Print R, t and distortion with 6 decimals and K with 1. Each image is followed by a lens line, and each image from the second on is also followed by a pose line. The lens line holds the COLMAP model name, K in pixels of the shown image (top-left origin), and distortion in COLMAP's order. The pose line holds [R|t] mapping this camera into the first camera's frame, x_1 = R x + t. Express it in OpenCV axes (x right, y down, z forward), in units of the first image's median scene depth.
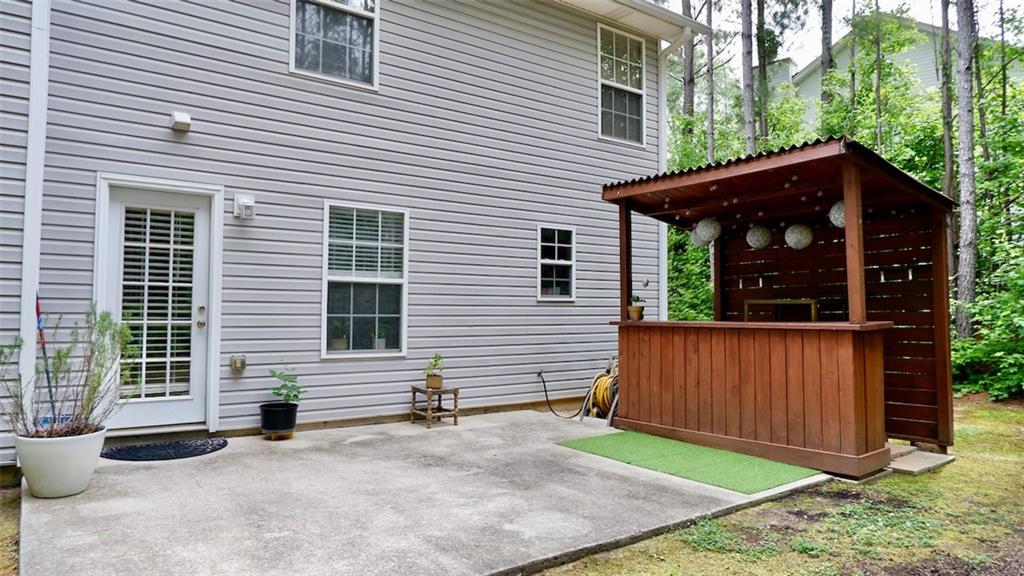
lens RADIAL K [[676.5, 0, 509.8], [0, 676.5, 282.3], [0, 0, 1]] dist [-0.106399, -0.000896]
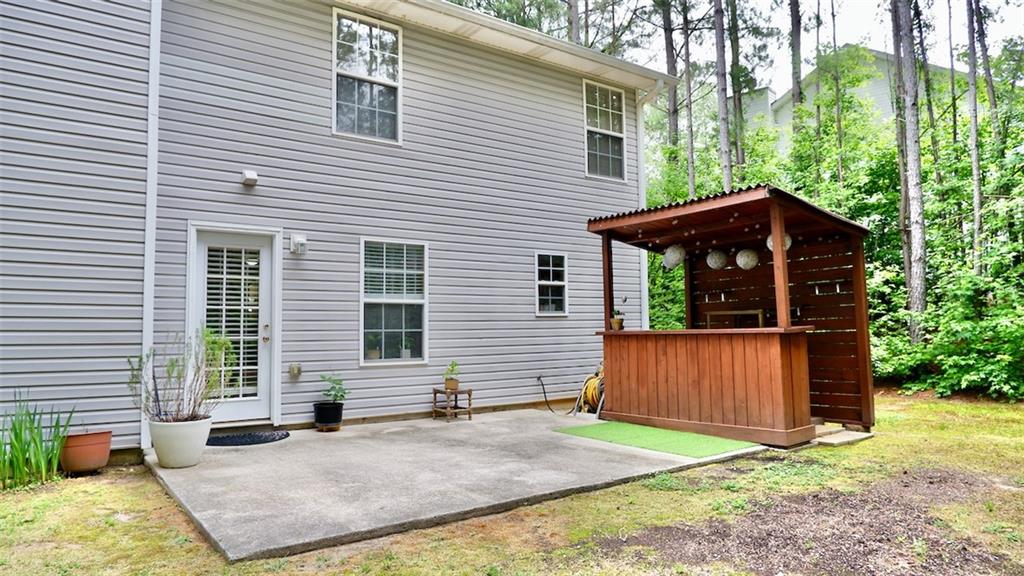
lens RADIAL K [[665.5, 0, 512.0], [0, 665.5, 288.0], [0, 0, 1]] dist [-0.016776, -0.003529]
pose [[0.999821, -0.018594, 0.003402, -0.005440], [0.018656, 0.999642, -0.019158, -0.000167], [-0.003045, 0.019218, 0.999811, -0.214649]]
